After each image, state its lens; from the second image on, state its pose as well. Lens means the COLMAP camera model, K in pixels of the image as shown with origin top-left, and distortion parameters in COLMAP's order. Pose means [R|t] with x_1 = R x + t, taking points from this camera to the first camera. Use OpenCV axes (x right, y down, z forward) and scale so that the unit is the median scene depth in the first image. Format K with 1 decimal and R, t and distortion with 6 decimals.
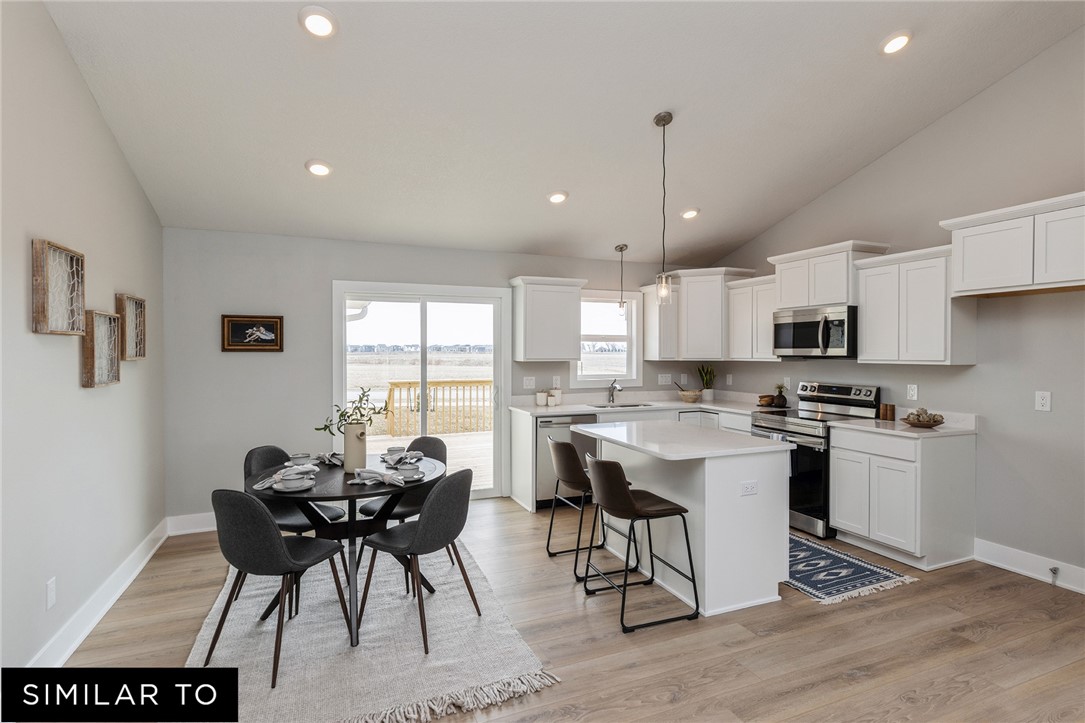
lens RADIAL K [[540.0, 0, 546.1], [0, 540.0, 354.2], [0, 0, 1]] dist [0.000257, 0.001000]
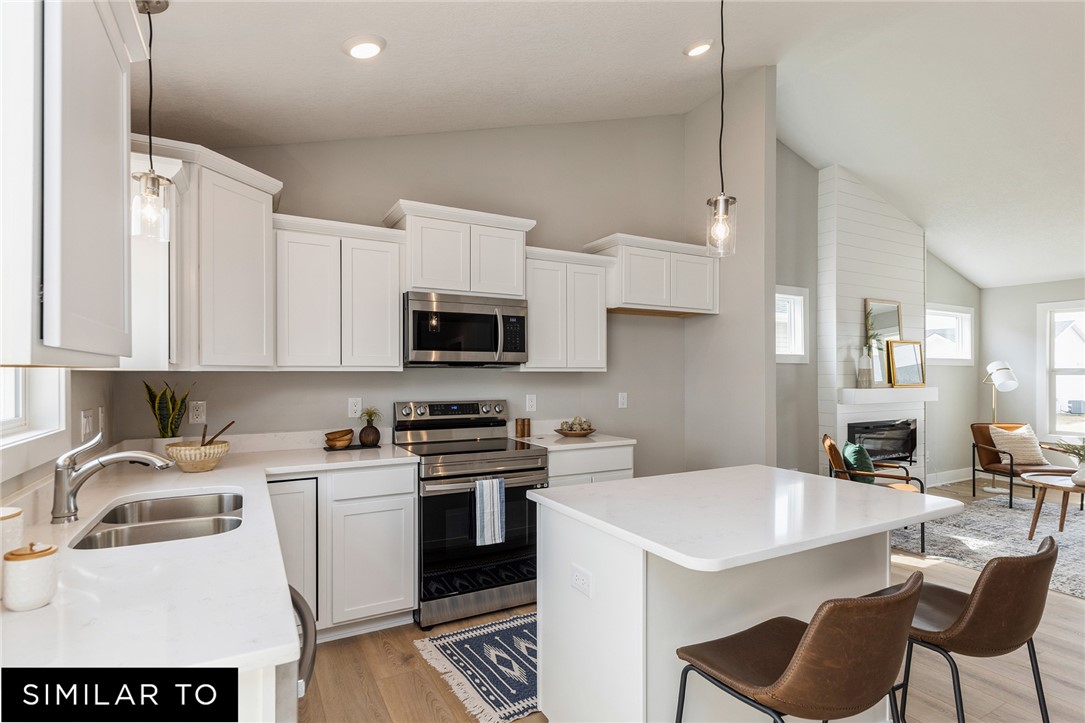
lens RADIAL K [[545.6, 0, 541.7], [0, 545.6, 373.6], [0, 0, 1]] dist [0.001487, -0.000015]
pose [[-0.107674, 0.000896, 0.994186, -0.250523], [0.003137, 0.999995, -0.000561, 0.020340], [-0.994181, 0.003058, -0.107676, 1.062499]]
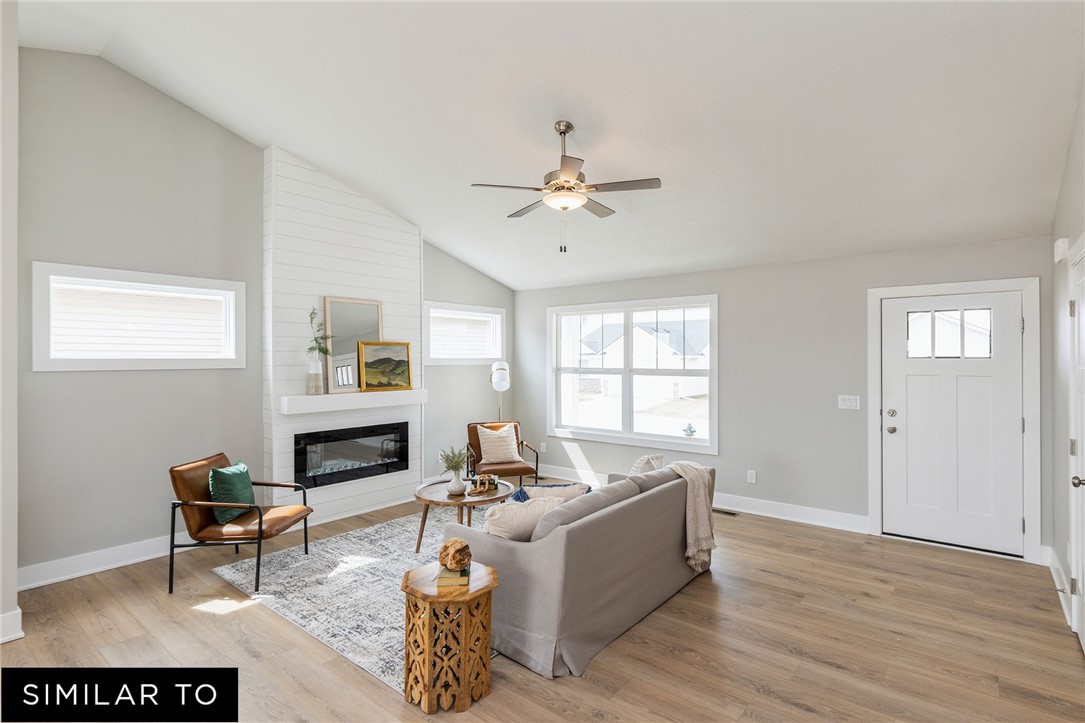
lens RADIAL K [[540.0, 0, 546.1], [0, 540.0, 354.2], [0, 0, 1]] dist [0.000257, 0.001000]
pose [[-0.471142, 0.008326, 0.882018, -0.311998], [0.005865, 0.999963, -0.006307, -0.019914], [-0.882038, 0.002201, -0.471174, 0.286209]]
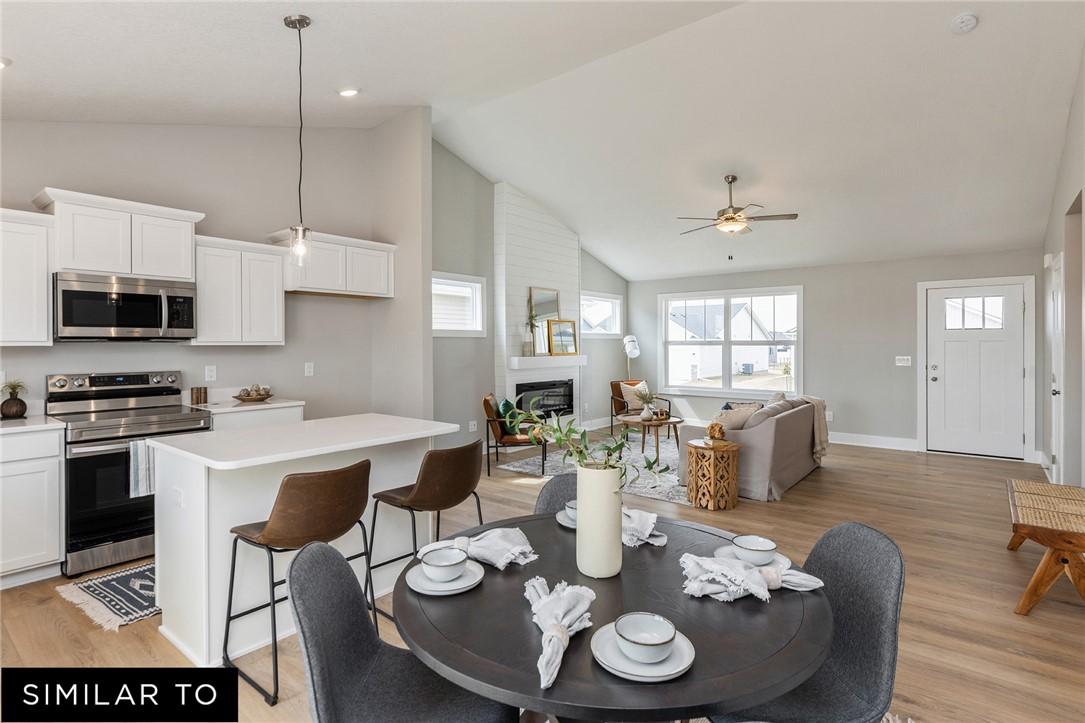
lens RADIAL K [[546.9, 0, 546.2], [0, 546.9, 344.2], [0, 0, 1]] dist [0.000774, 0.000663]
pose [[-0.479162, 0.002770, 0.877722, -0.540089], [0.006958, 0.999976, 0.000642, 0.018223], [-0.877699, 0.006415, -0.479169, 0.920295]]
